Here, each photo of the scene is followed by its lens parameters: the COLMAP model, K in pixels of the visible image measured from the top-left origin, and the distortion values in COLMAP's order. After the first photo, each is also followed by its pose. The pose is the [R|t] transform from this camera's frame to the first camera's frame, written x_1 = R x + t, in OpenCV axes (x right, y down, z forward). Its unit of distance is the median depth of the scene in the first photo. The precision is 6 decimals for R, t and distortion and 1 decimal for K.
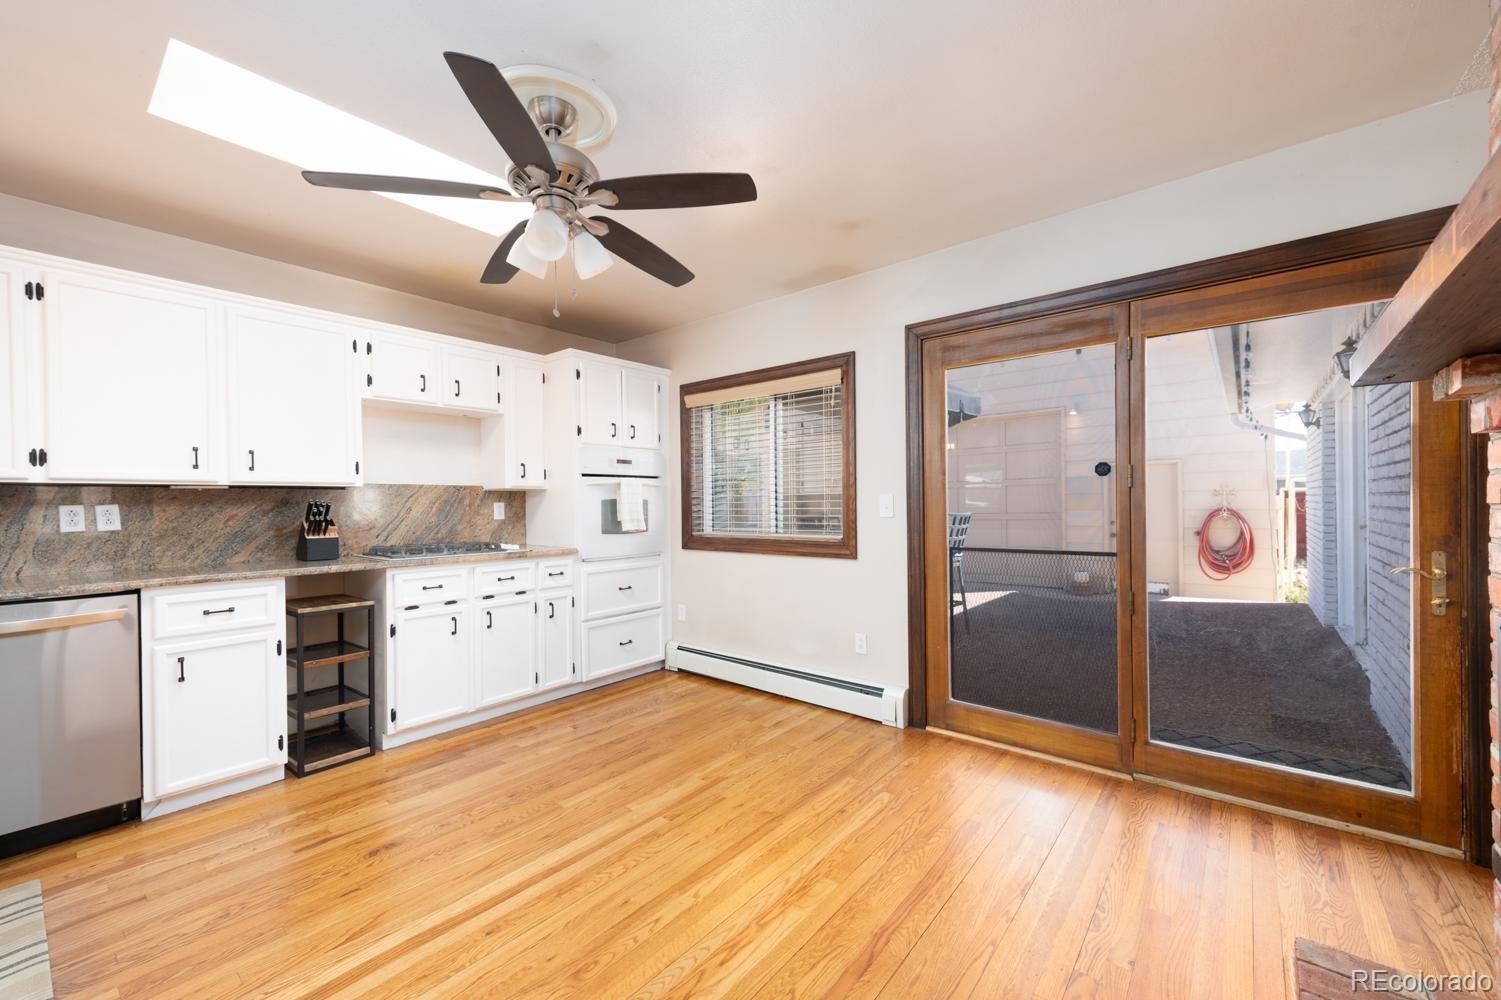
lens RADIAL K [[599.1, 0, 750.5], [0, 599.1, 500.0], [0, 0, 1]] dist [-0.000427, -0.000041]
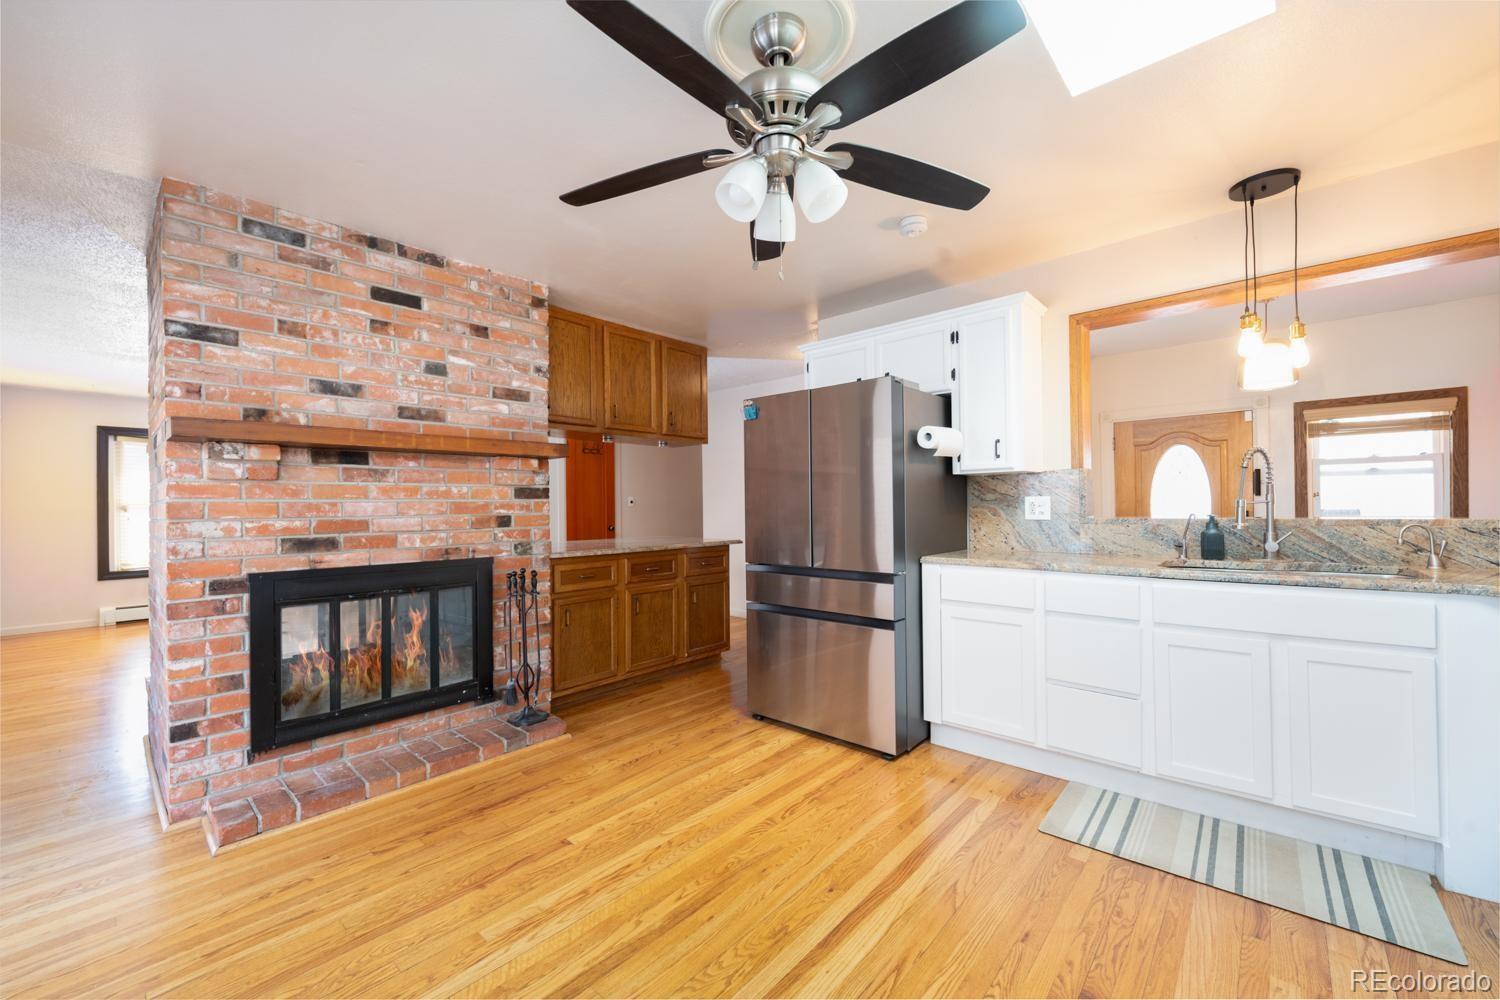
lens RADIAL K [[579.3, 0, 750.0], [0, 579.3, 500.0], [0, 0, 1]] dist [-0.000837, -0.000088]
pose [[-0.999439, 0.022205, 0.025063, -0.320967], [0.022068, 0.999740, -0.005726, 0.005019], [-0.025183, -0.005169, -0.999669, 2.016826]]
